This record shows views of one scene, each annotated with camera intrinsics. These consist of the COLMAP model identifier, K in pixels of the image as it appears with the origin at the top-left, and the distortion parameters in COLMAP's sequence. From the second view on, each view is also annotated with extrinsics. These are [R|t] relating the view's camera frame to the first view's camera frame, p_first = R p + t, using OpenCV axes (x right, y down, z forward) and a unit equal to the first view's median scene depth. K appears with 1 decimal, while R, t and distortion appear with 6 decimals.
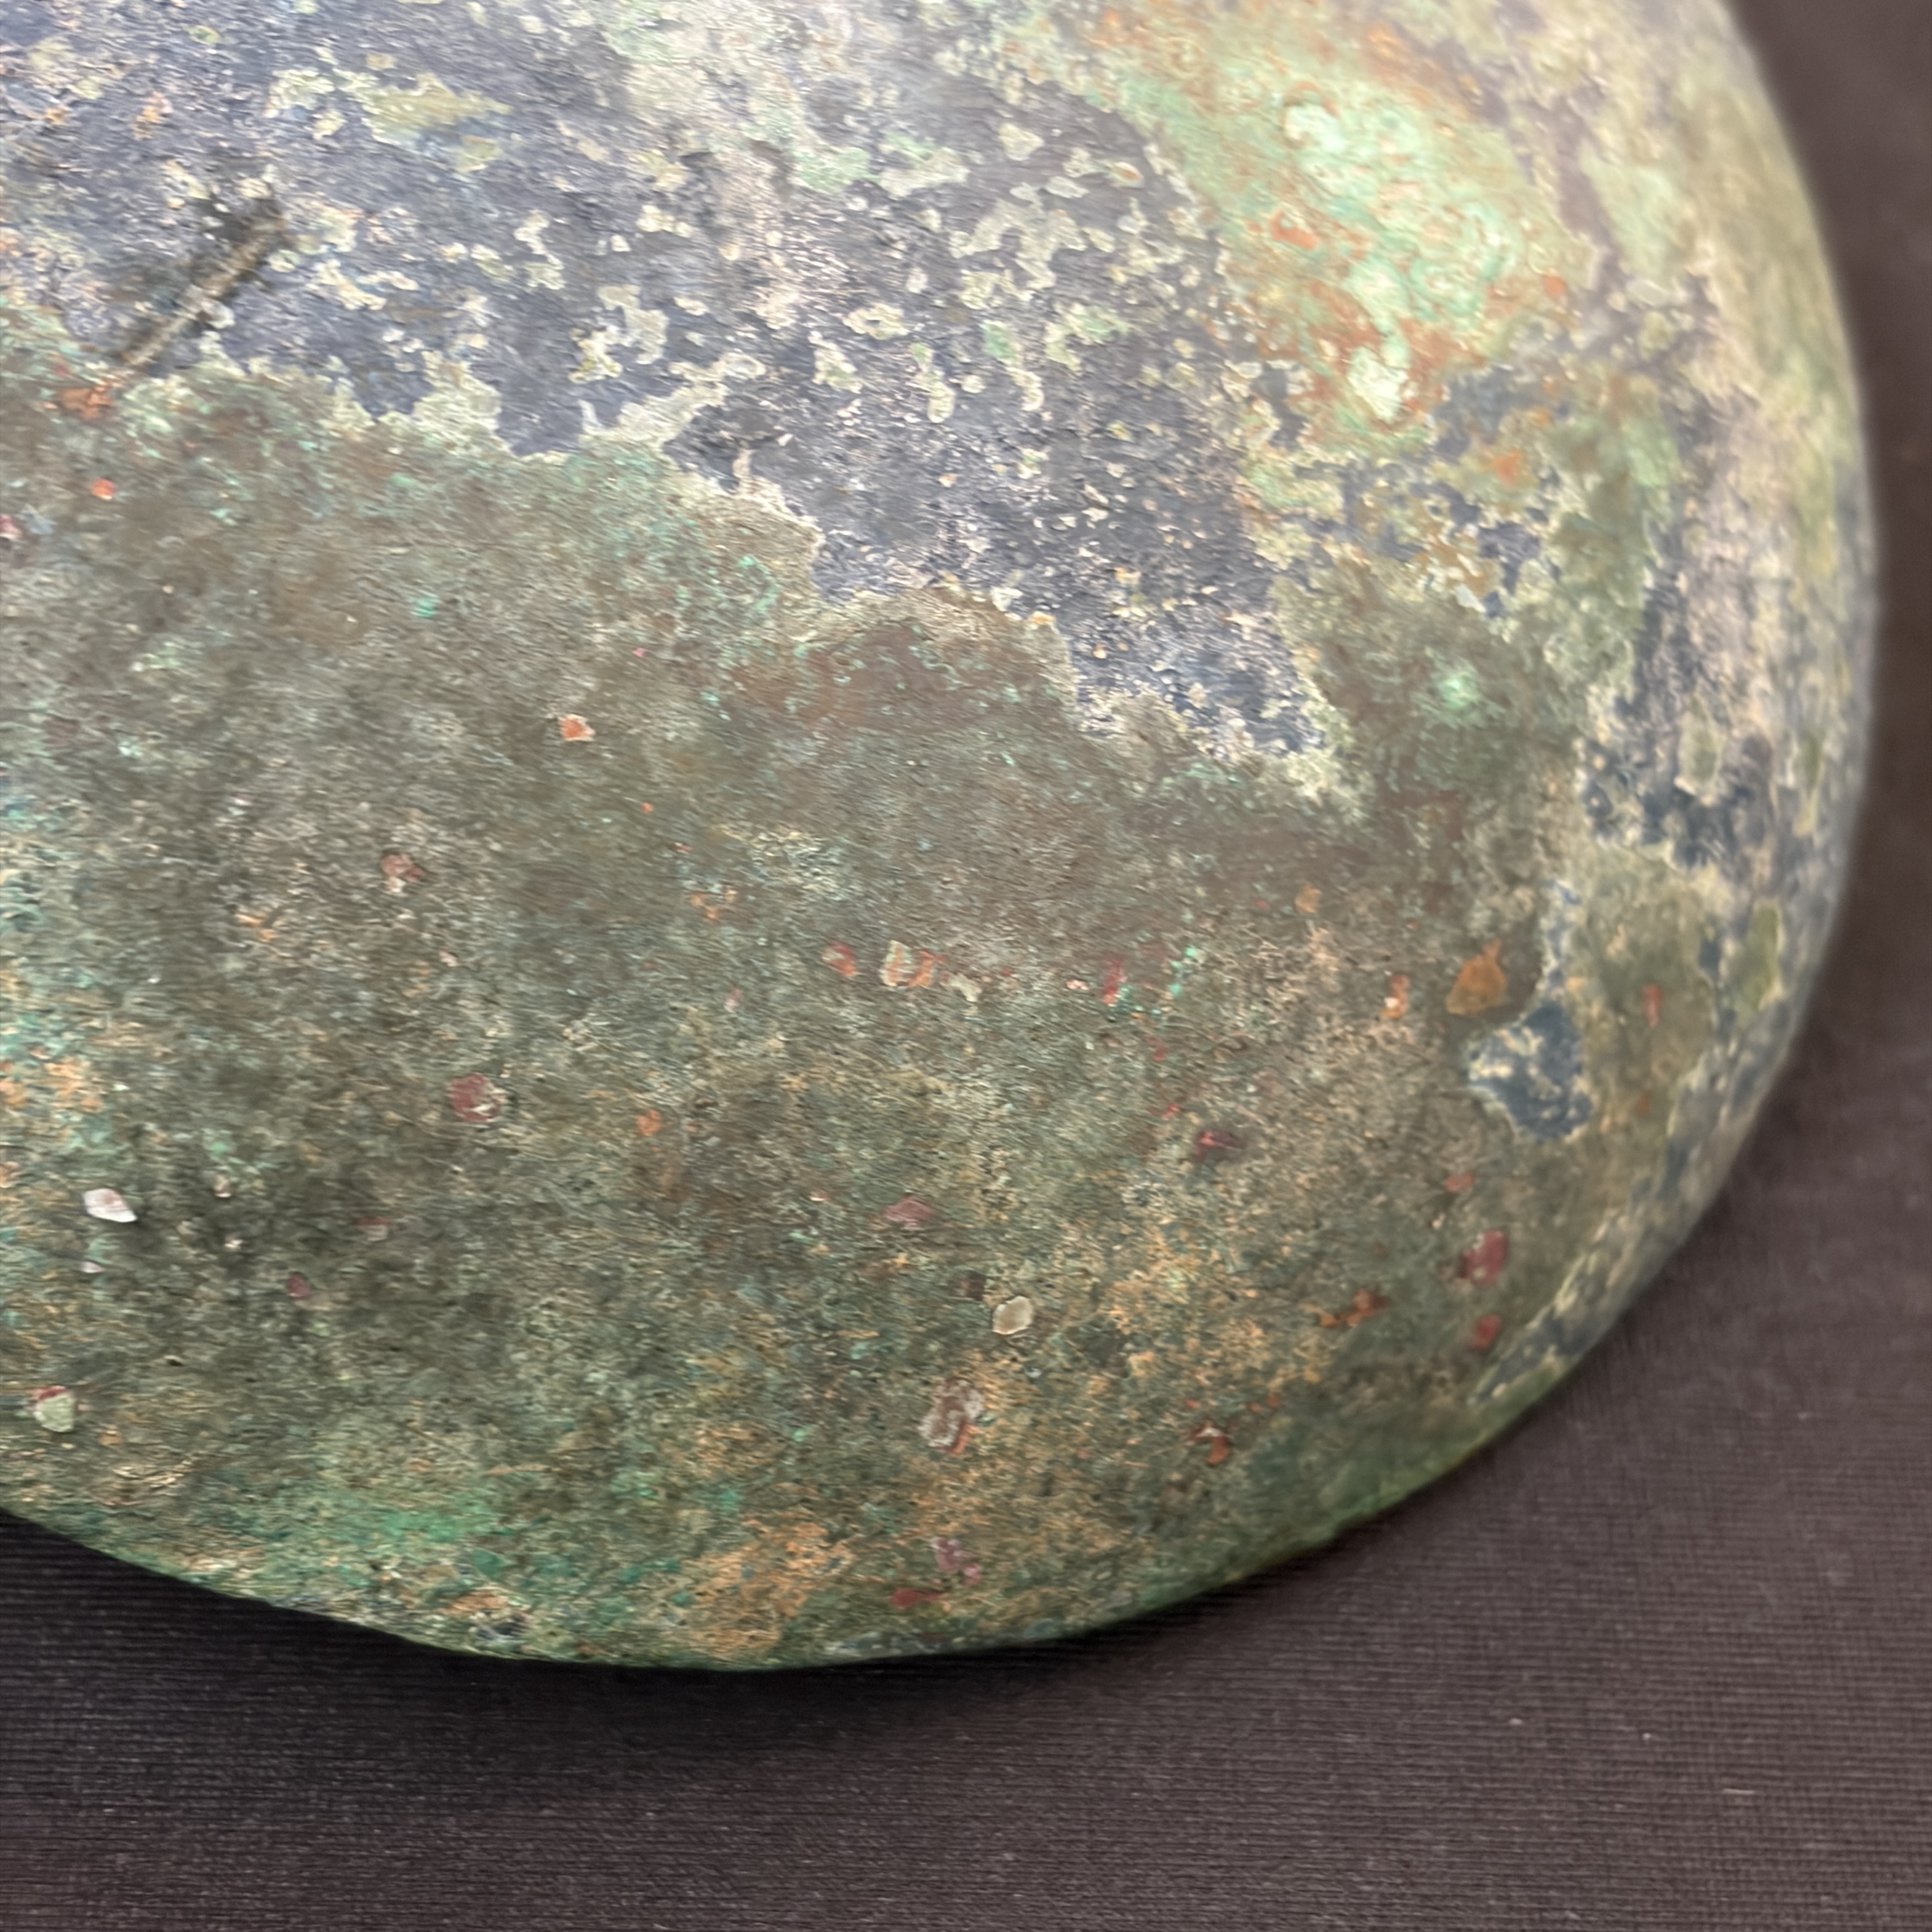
lens RADIAL K [[3876.0, 0, 853.5], [0, 3876.0, 1036.9], [0, 0, 1]] dist [0.136397, 0.000000]
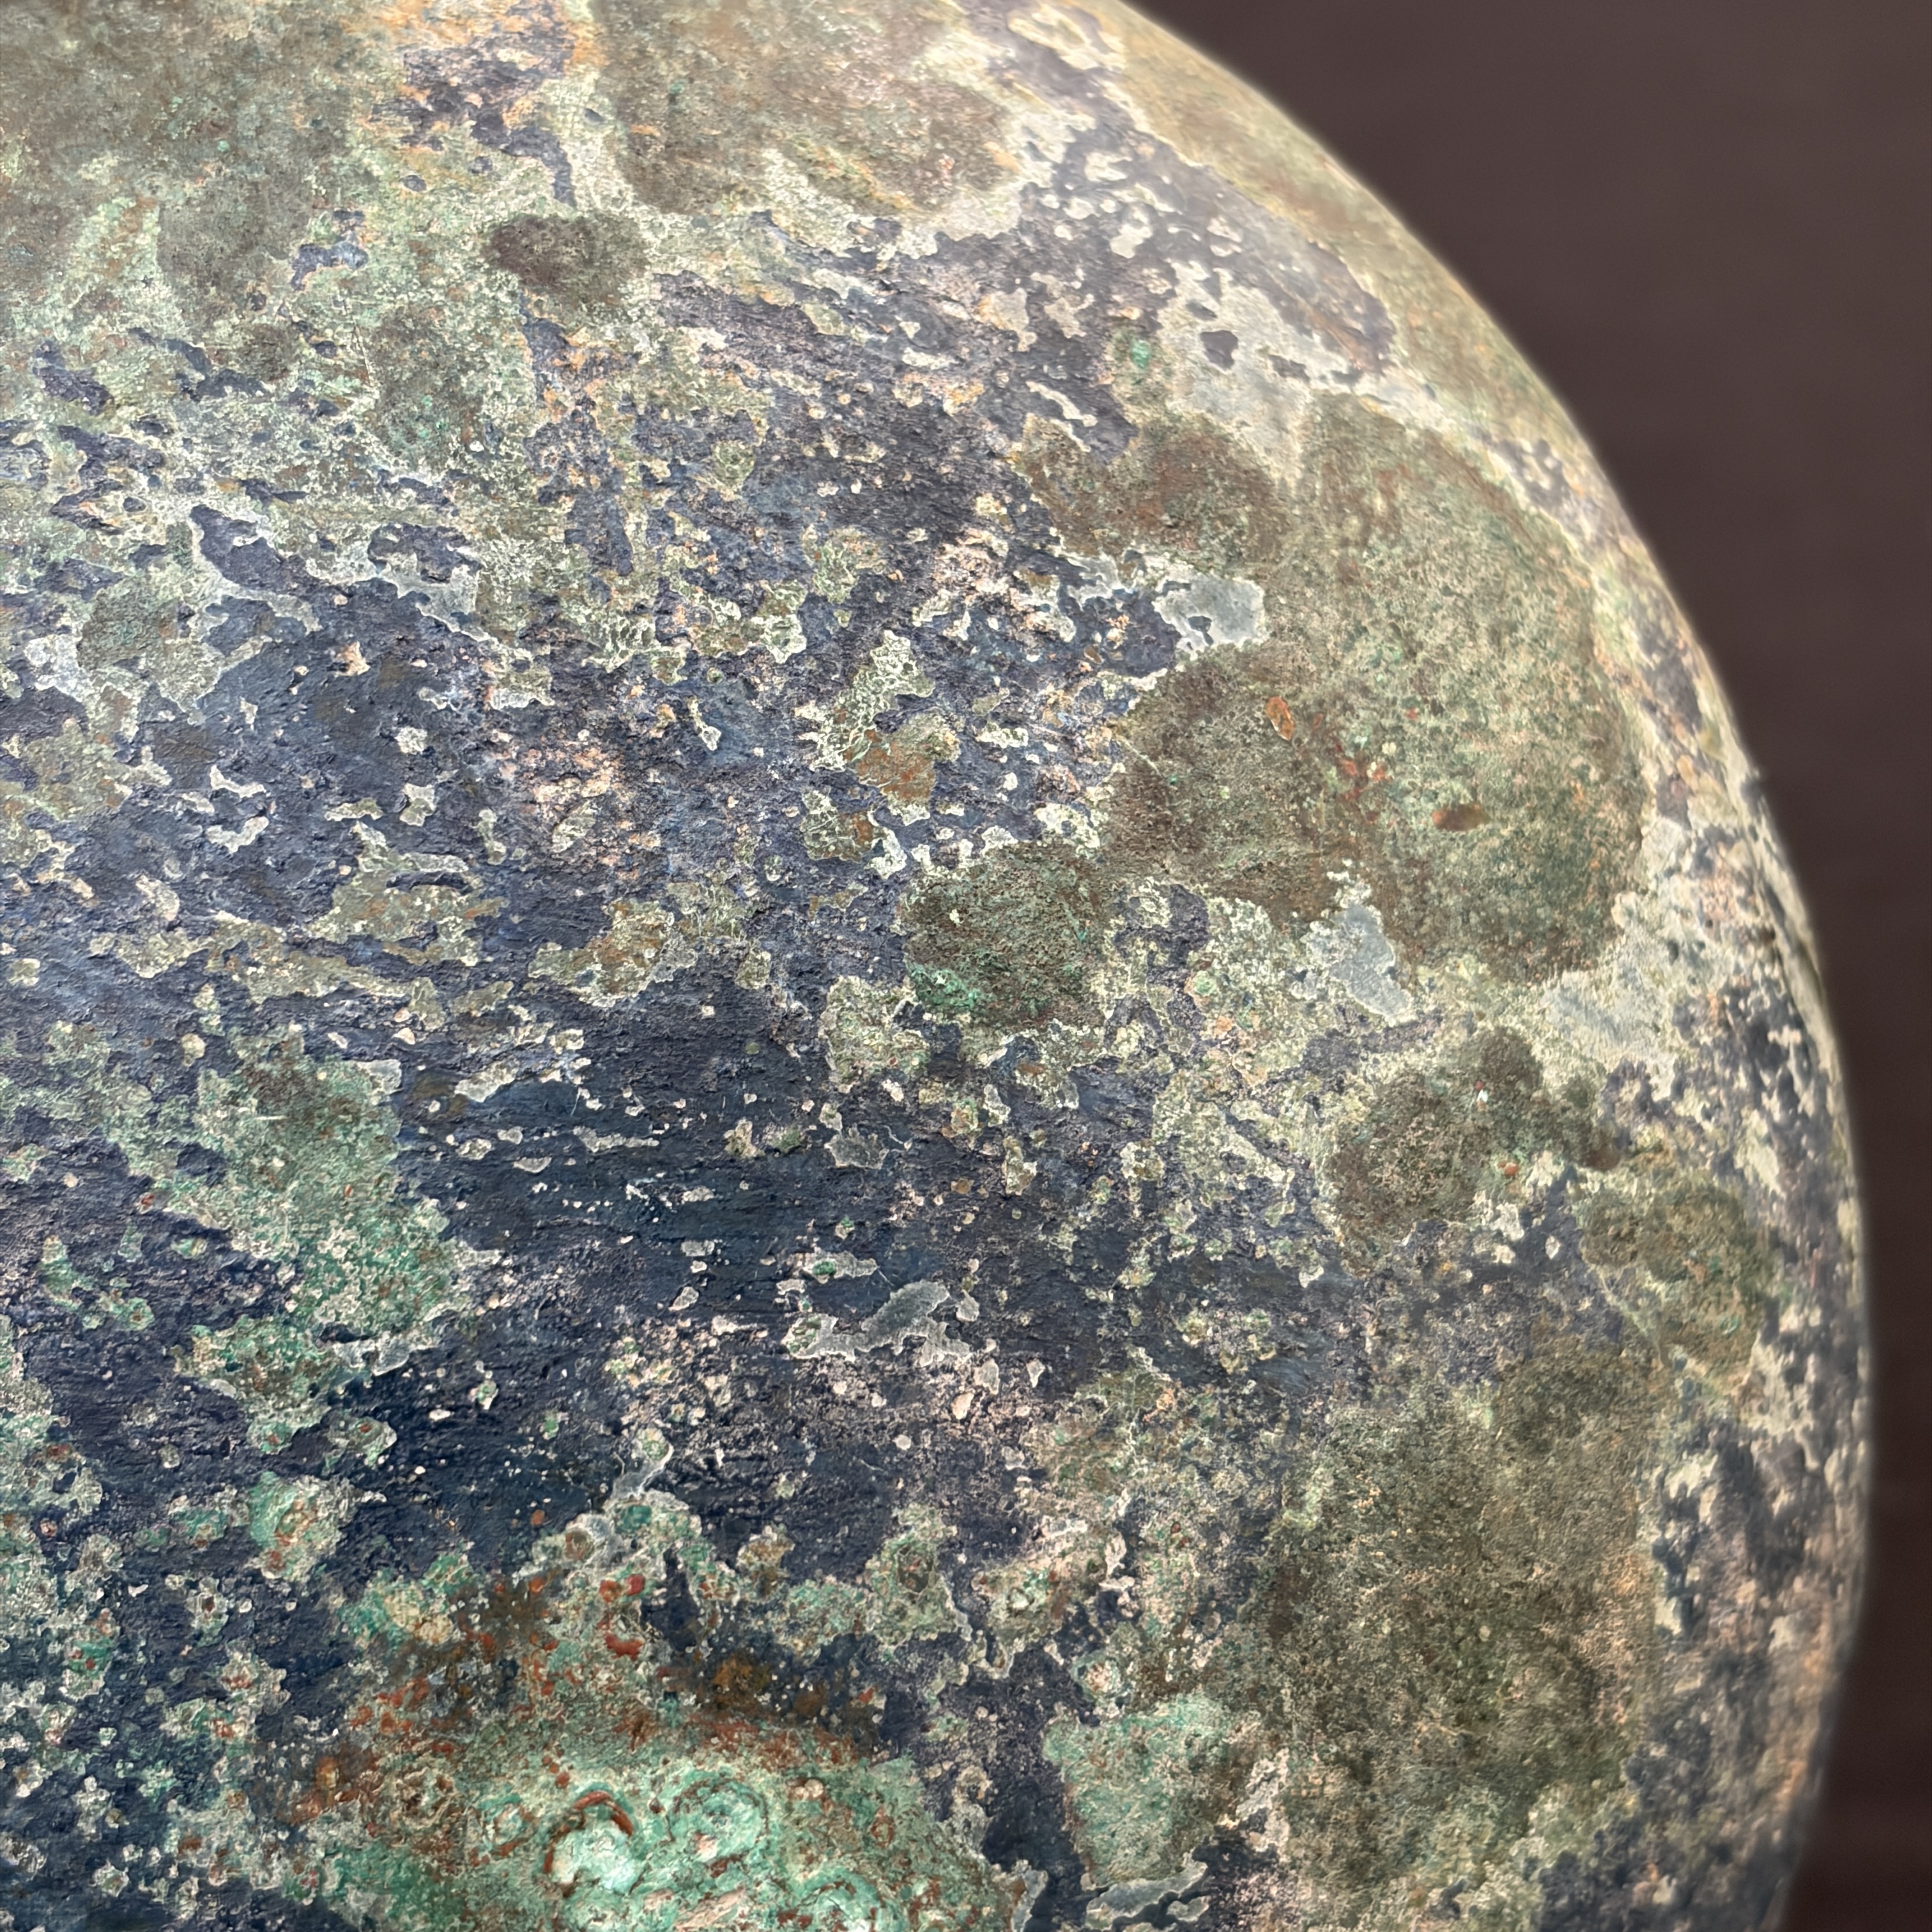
lens RADIAL K [[3876.0, 0, 978.6], [0, 3876.0, 970.7], [0, 0, 1]] dist [0.136397, 0.000000]
pose [[0.879889, 0.140799, -0.453840, 0.600669], [0.123358, 0.854665, 0.504313, -0.891980], [0.458888, -0.499724, 0.734642, 0.568690]]
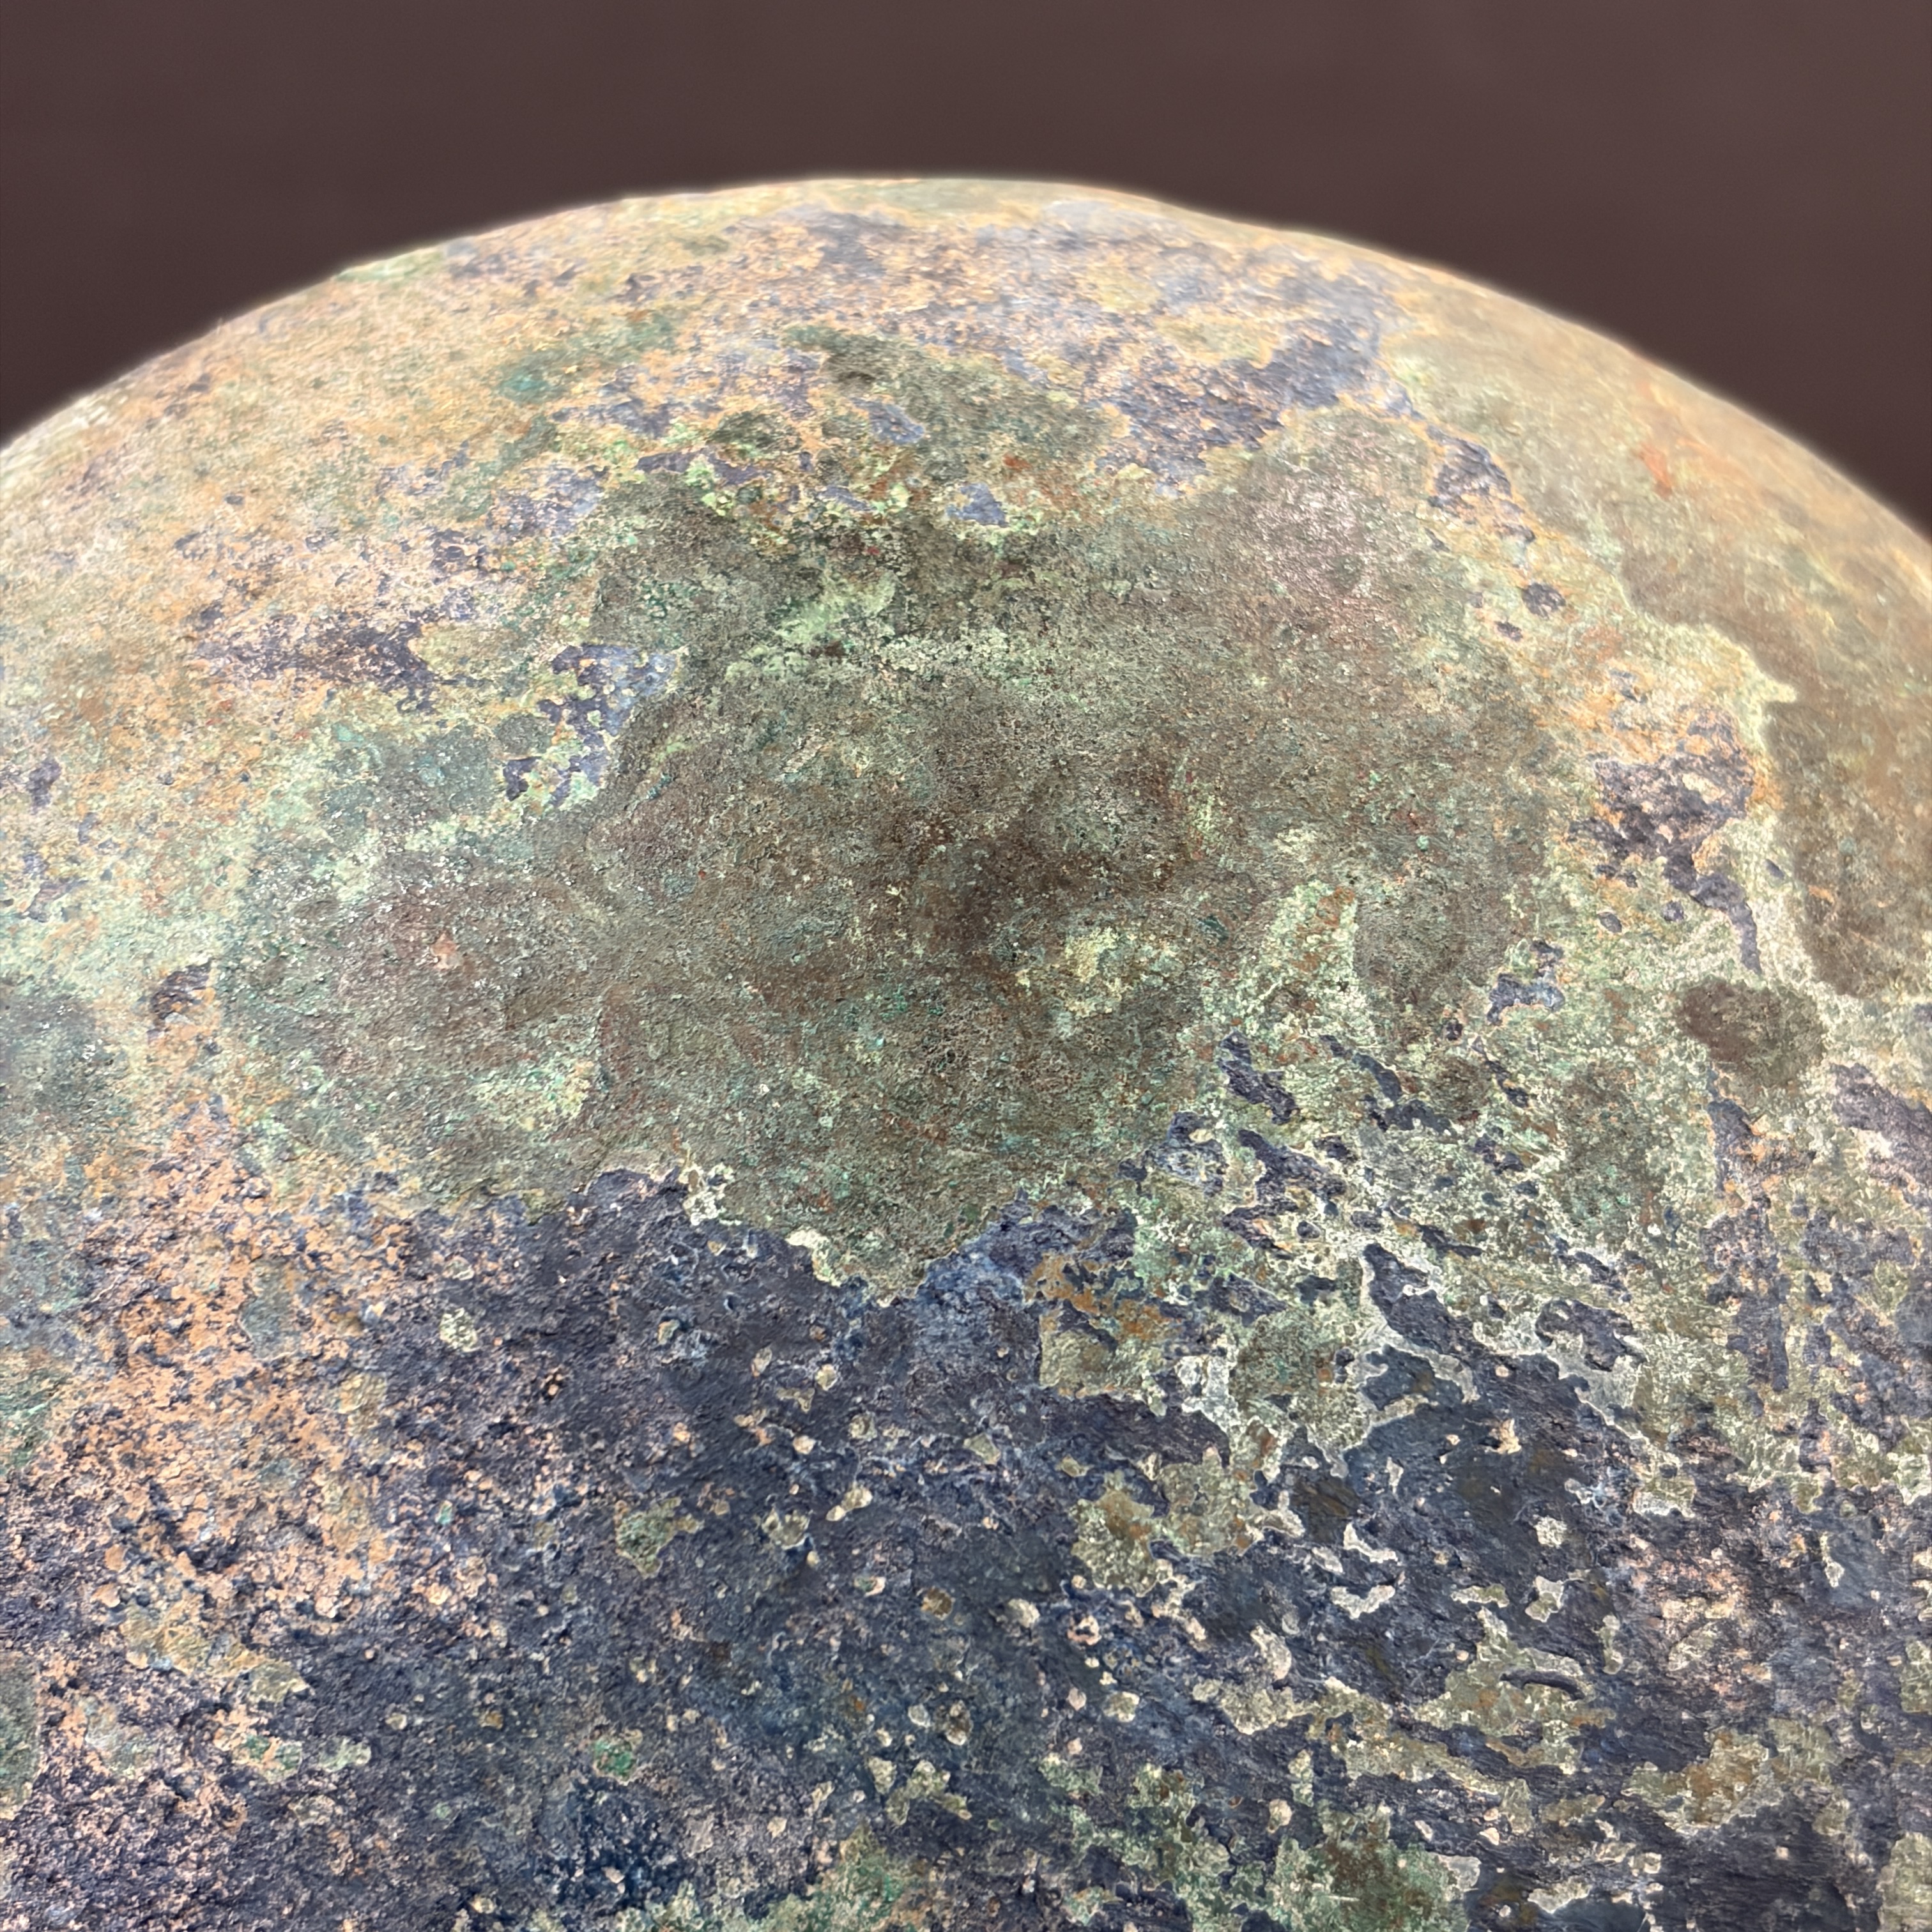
lens RADIAL K [[3876.0, 0, 997.4], [0, 3876.0, 991.5], [0, 0, 1]] dist [0.136397, 0.000000]
pose [[0.905763, 0.349702, -0.239379, 0.109765], [-0.153459, 0.797177, 0.583917, -1.089052], [0.395024, -0.492155, 0.775718, 0.532677]]
